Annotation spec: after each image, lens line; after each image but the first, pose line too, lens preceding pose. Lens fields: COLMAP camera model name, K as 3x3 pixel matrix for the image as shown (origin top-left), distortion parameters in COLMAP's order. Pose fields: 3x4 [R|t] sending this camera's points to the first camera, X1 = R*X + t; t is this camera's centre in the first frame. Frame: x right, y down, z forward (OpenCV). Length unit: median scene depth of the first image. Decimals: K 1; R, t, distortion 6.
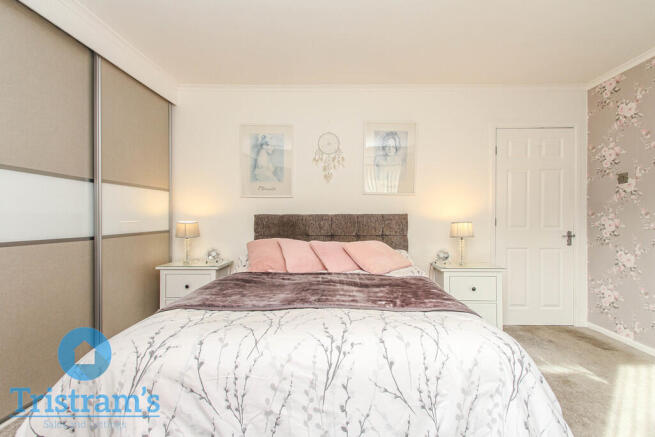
lens RADIAL K [[309.9, 0, 327.7], [0, 309.9, 224.1], [0, 0, 1]] dist [0.028200, -0.010454]
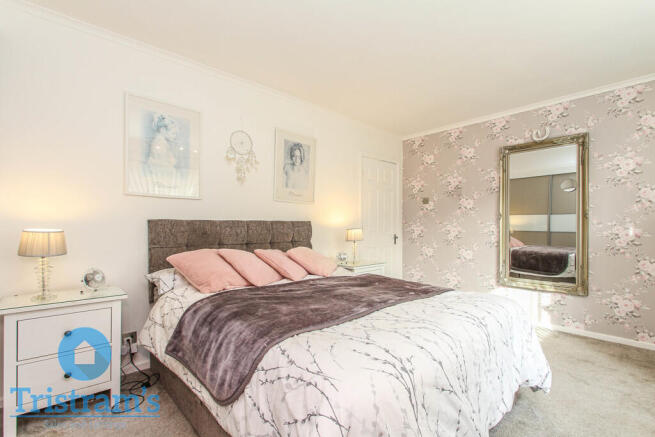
lens RADIAL K [[309.9, 0, 333.2], [0, 309.9, 232.1], [0, 0, 1]] dist [0.028200, -0.010454]
pose [[0.721573, -0.011739, 0.692239, -0.445520], [0.008372, 0.999931, 0.008229, -0.002555], [-0.692288, -0.000142, 0.721621, 0.156599]]
